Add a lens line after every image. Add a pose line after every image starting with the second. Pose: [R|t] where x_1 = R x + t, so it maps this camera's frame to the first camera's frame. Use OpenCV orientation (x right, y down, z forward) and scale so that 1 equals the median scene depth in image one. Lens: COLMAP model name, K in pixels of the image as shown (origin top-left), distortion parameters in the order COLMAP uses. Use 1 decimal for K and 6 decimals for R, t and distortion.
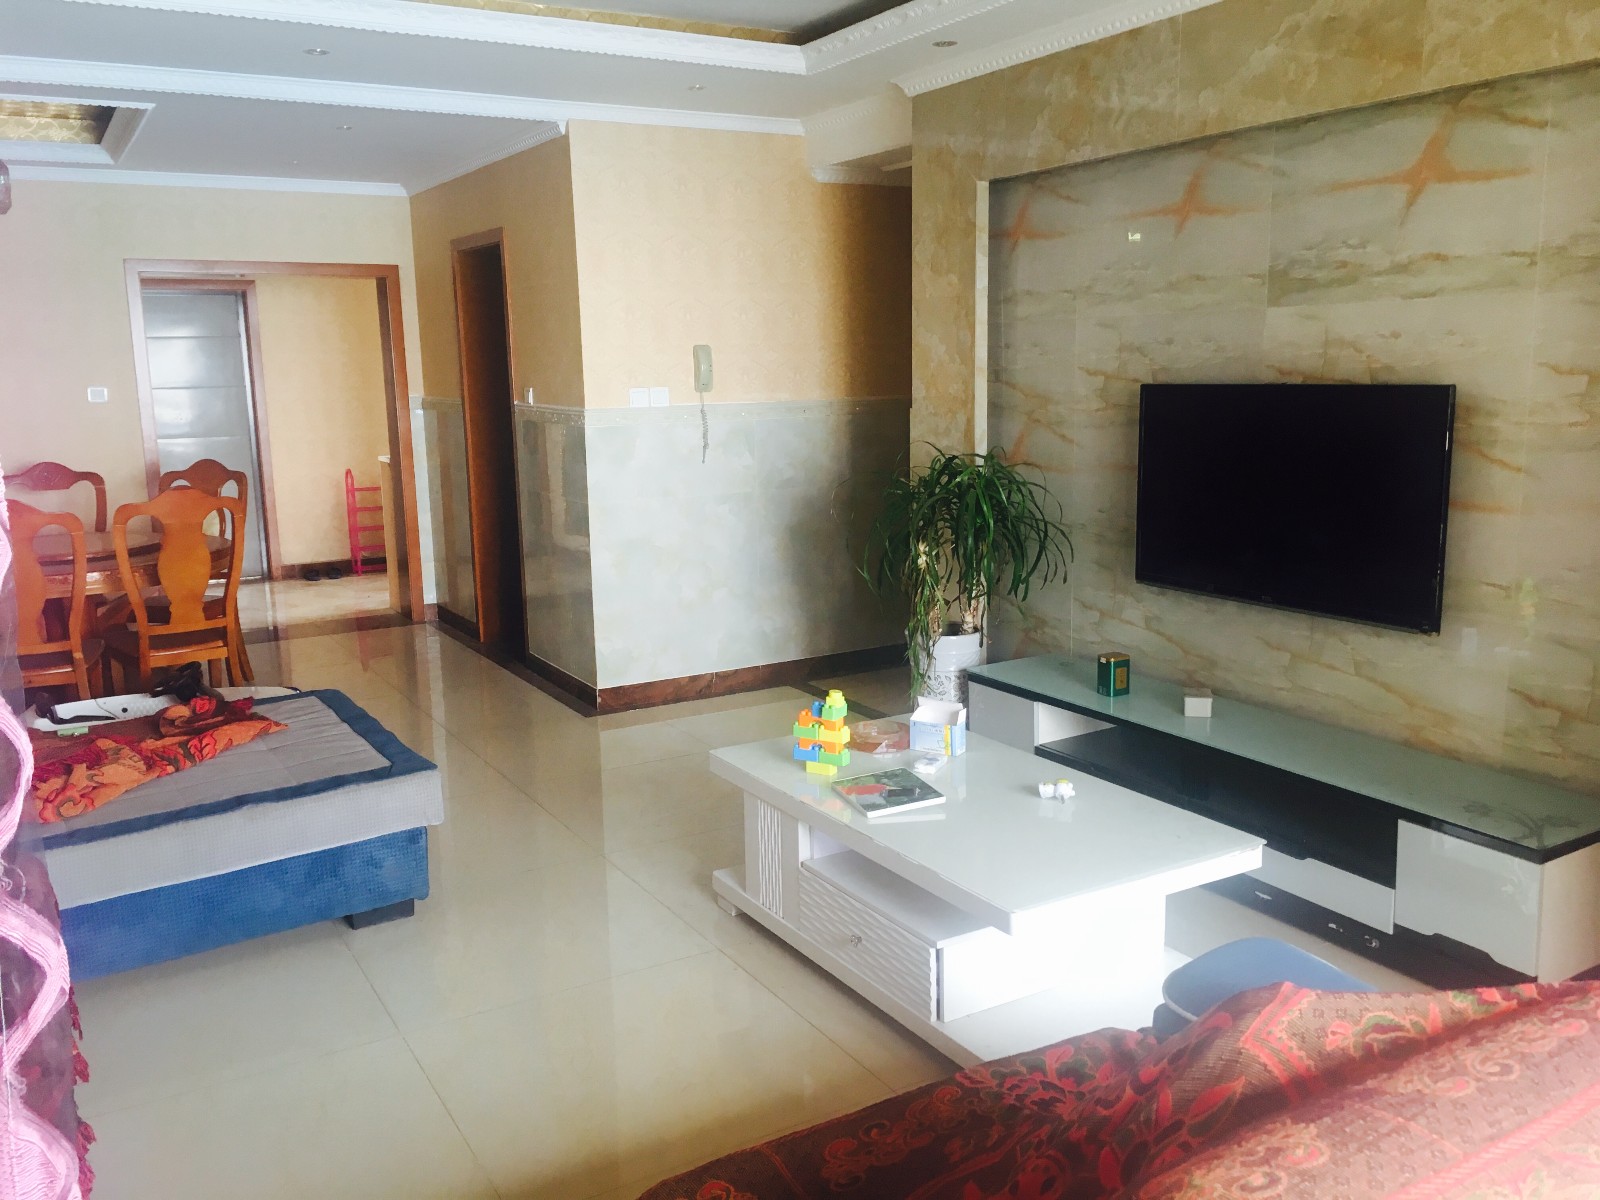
lens RADIAL K [[1359.6, 0, 805.9], [0, 1359.6, 602.2], [0, 0, 1]] dist [0.109620, -0.129477]
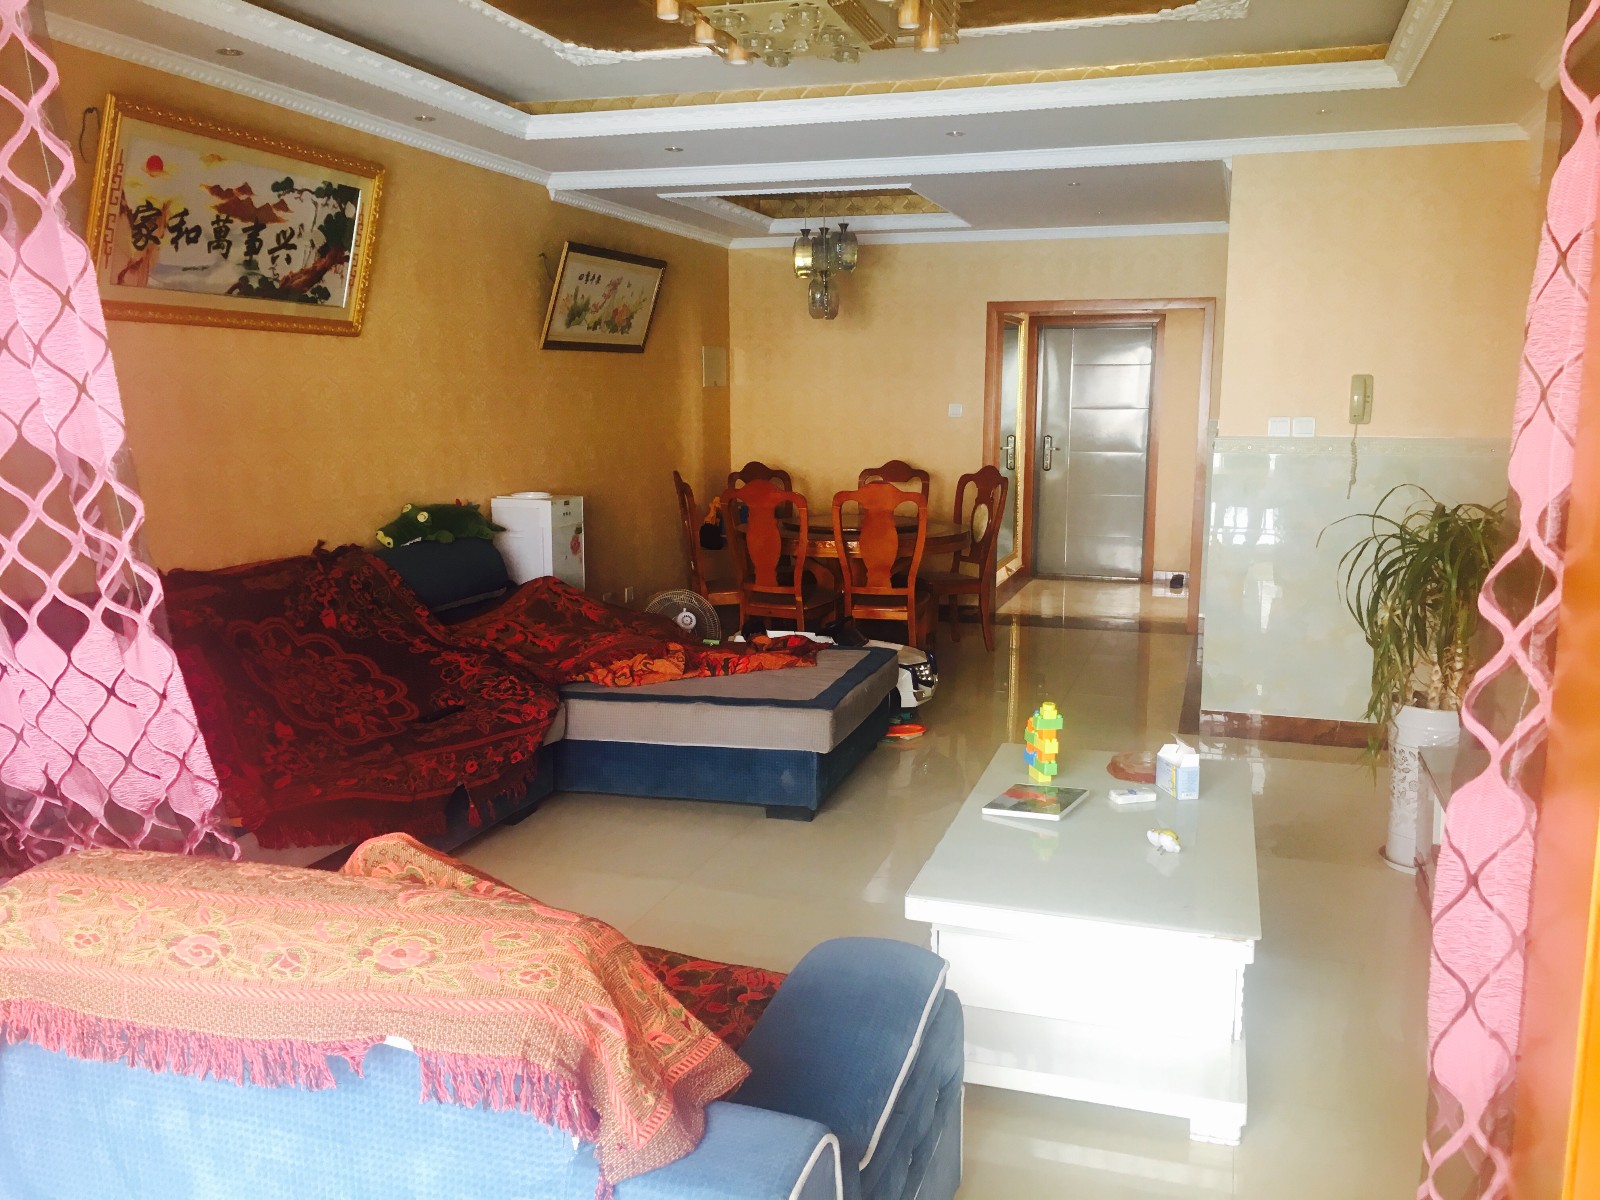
lens RADIAL K [[1359.6, 0, 805.9], [0, 1359.6, 602.2], [0, 0, 1]] dist [0.109620, -0.129477]
pose [[0.675623, 0.139472, -0.723934, 0.578892], [-0.152374, 0.987158, 0.047979, -0.030508], [0.721329, 0.077892, 0.688198, 0.116269]]
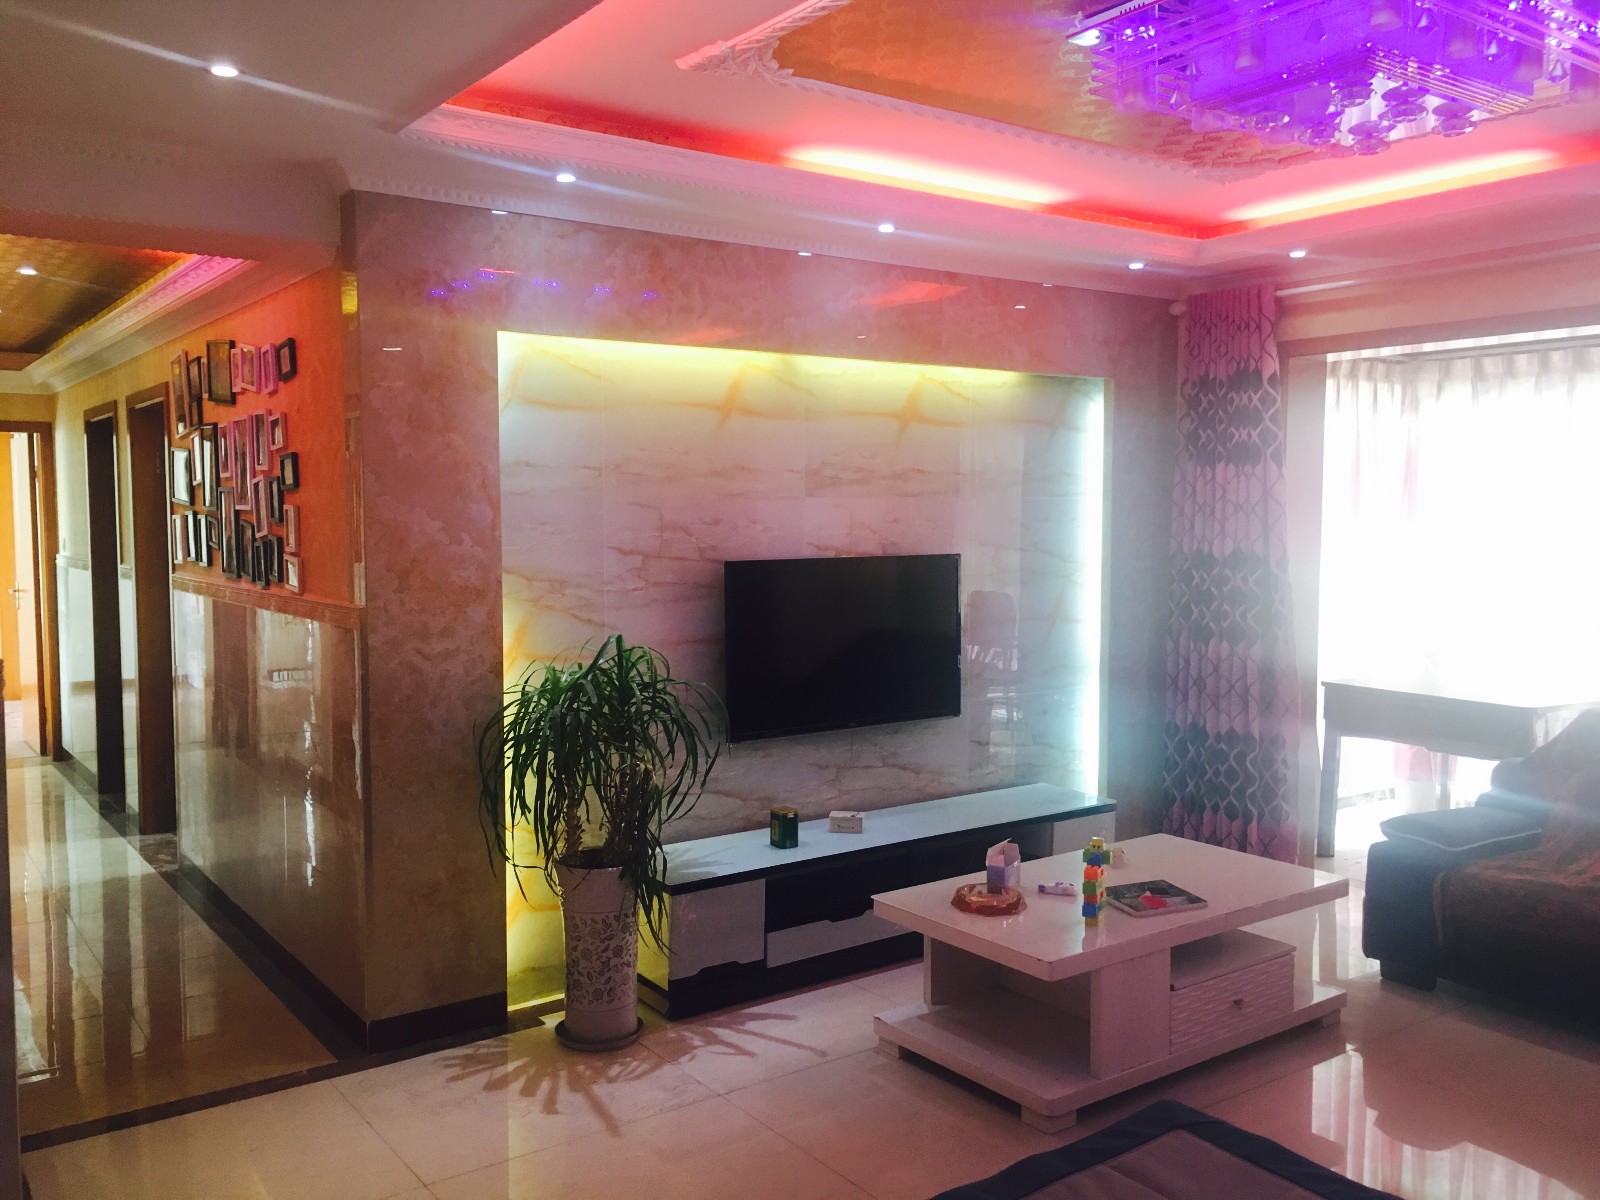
lens RADIAL K [[1359.6, 0, 805.9], [0, 1359.6, 602.2], [0, 0, 1]] dist [0.109620, -0.129477]
pose [[-0.104316, -0.041583, 0.993674, -0.851675], [0.187186, 0.980448, 0.060681, -0.186844], [-0.976770, 0.192332, -0.094493, 1.084776]]
